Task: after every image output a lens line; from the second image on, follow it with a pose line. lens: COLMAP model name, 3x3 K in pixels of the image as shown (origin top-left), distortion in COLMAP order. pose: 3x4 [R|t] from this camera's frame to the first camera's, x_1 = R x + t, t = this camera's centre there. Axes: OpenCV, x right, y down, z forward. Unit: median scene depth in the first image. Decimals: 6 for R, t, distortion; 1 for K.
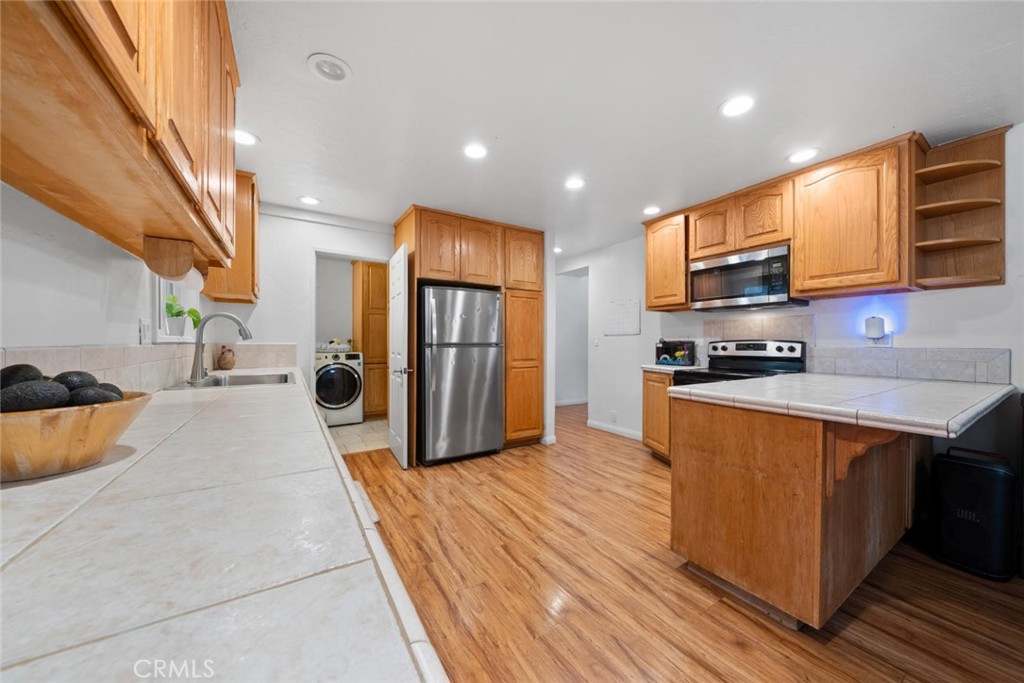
lens RADIAL K [[355.5, 0, 510.5], [0, 355.5, 345.6], [0, 0, 1]] dist [-0.005542, 0.000206]
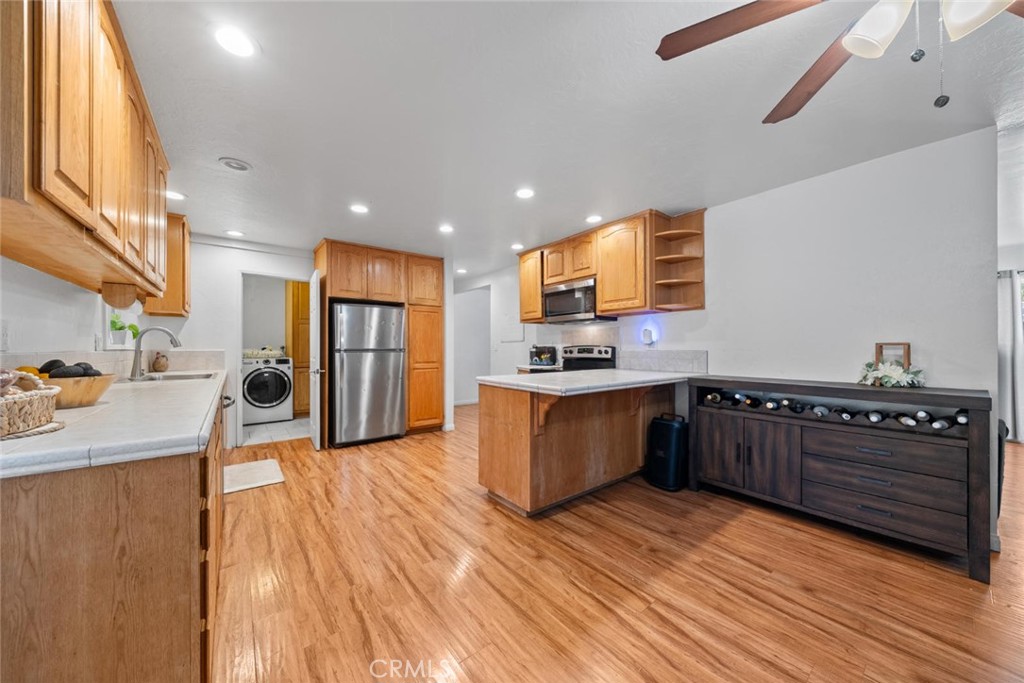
lens RADIAL K [[355.5, 0, 511.9], [0, 355.5, 348.3], [0, 0, 1]] dist [-0.005542, 0.000206]
pose [[0.994364, -0.005408, 0.105884, 0.289434], [0.006222, 0.999954, -0.007364, 0.003501], [-0.105839, 0.007981, 0.994351, -0.358744]]
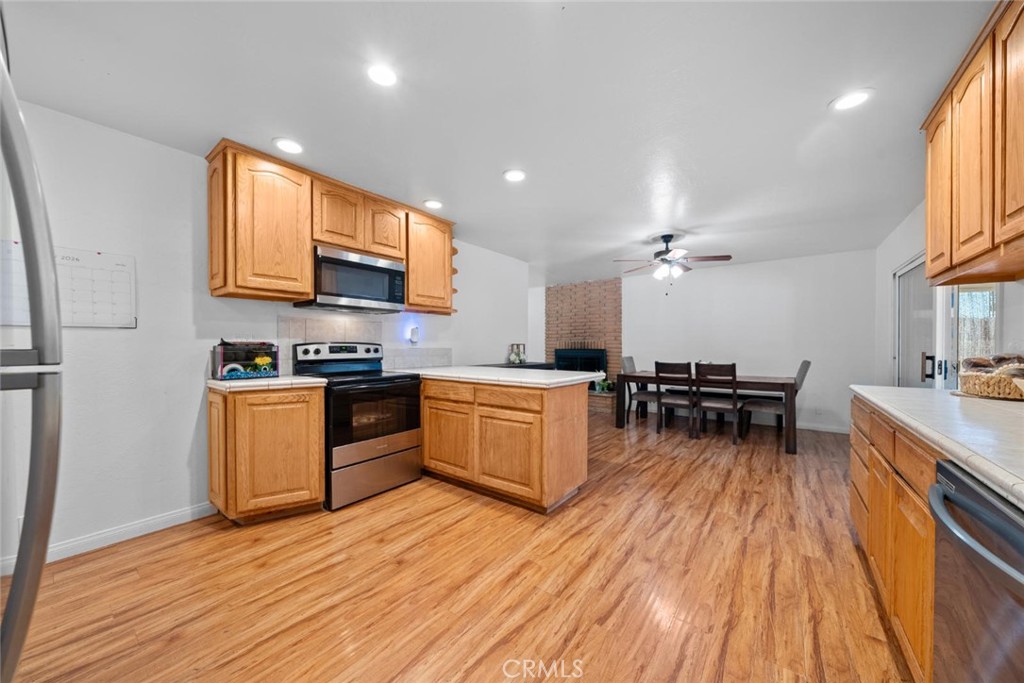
lens RADIAL K [[355.5, 0, 516.2], [0, 355.5, 349.7], [0, 0, 1]] dist [-0.005542, 0.000206]
pose [[-0.357266, -0.014091, 0.933896, -0.461687], [0.004920, 0.999844, 0.016968, -0.010838], [-0.933990, 0.010656, -0.357141, 1.030372]]
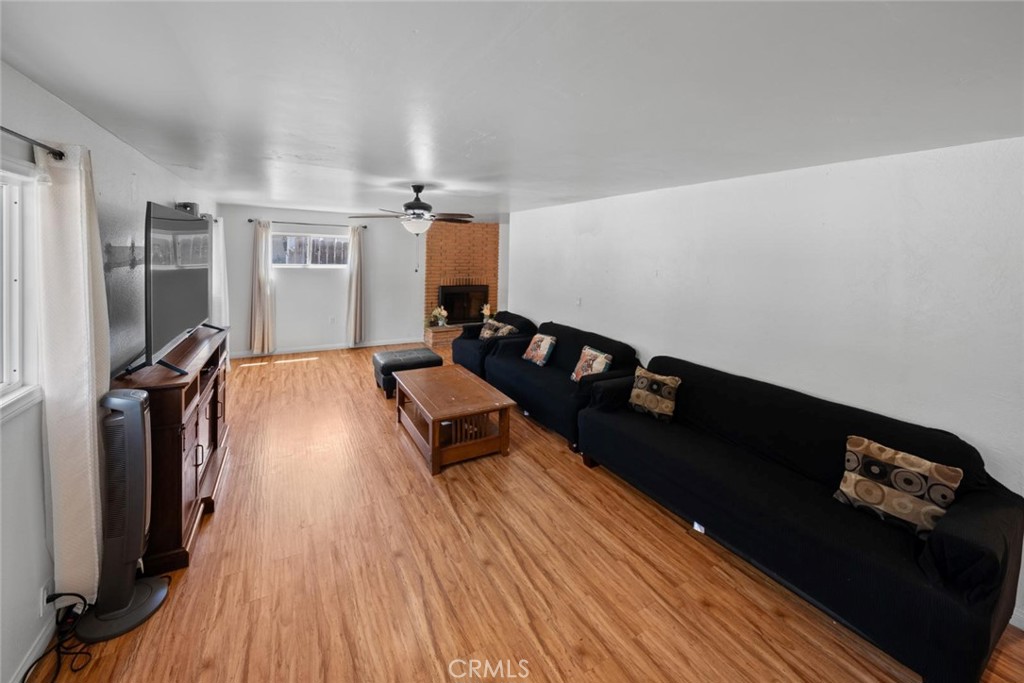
lens RADIAL K [[375.3, 0, 491.5], [0, 375.3, 262.1], [0, 0, 1]] dist [-0.004687, -0.000170]
pose [[-0.997101, -0.030000, 0.069920, 1.369671], [-0.028779, 0.999416, 0.018416, -0.200352], [-0.070432, 0.016350, -0.997383, 2.483782]]
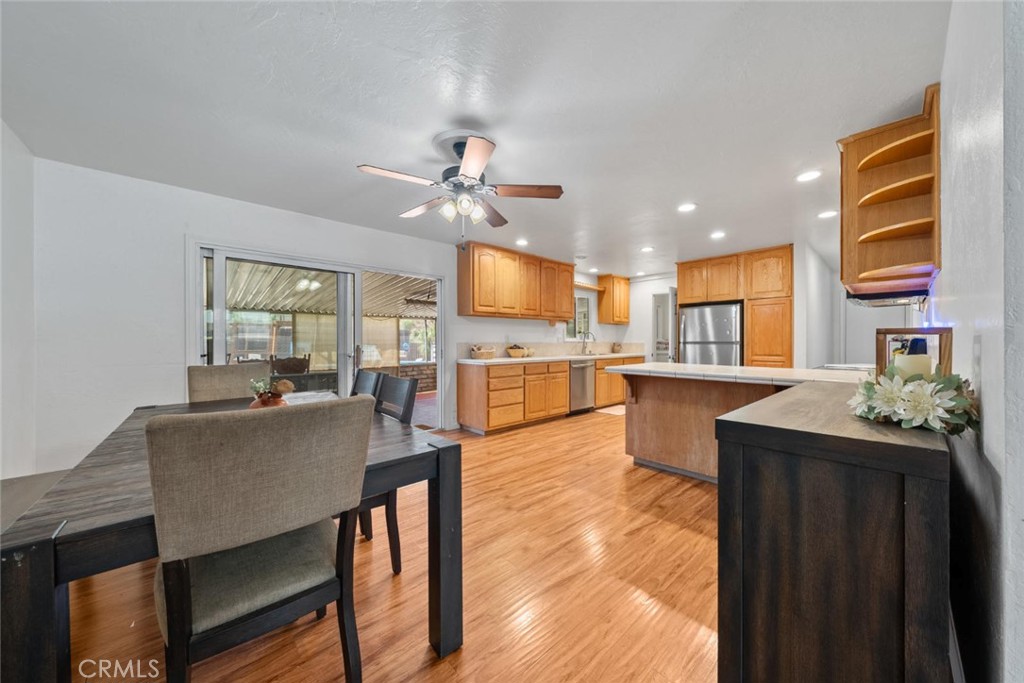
lens RADIAL K [[355.5, 0, 508.1], [0, 355.5, 342.7], [0, 0, 1]] dist [-0.005542, 0.000206]
pose [[0.164065, -0.002185, -0.986447, 1.555975], [-0.006156, 0.999976, -0.003239, 0.009360], [0.986430, 0.006604, 0.164047, -0.123106]]
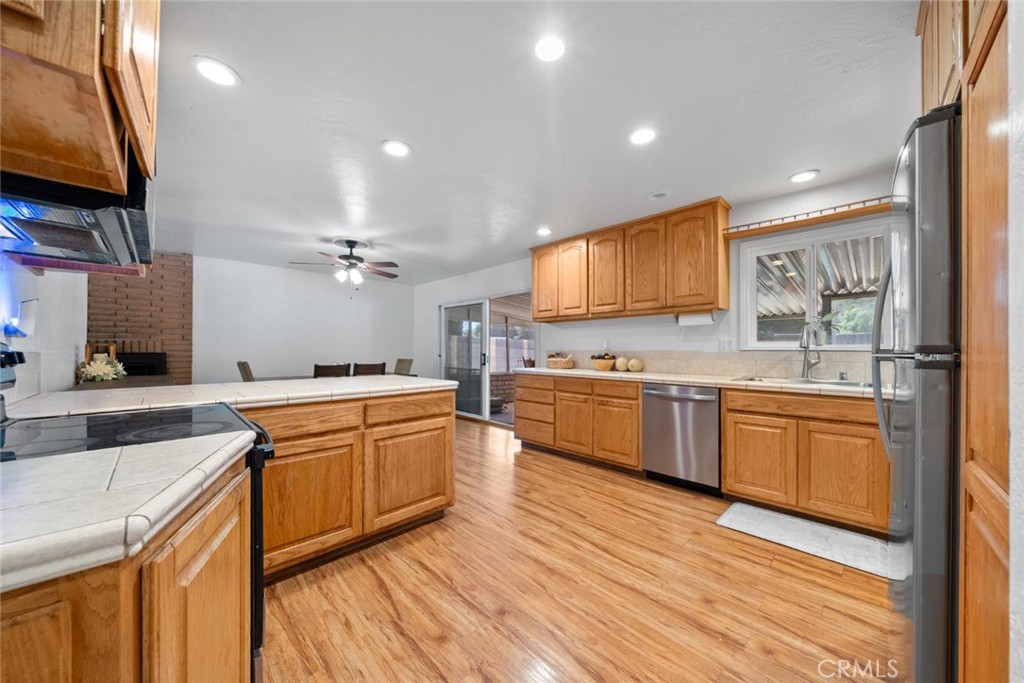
lens RADIAL K [[355.5, 0, 507.1], [0, 355.5, 347.3], [0, 0, 1]] dist [-0.005542, 0.000206]
pose [[-0.978811, -0.008349, -0.204593, 0.357063], [-0.008588, 0.999963, 0.000281, -0.008181], [0.204584, 0.002032, -0.978847, 1.545076]]
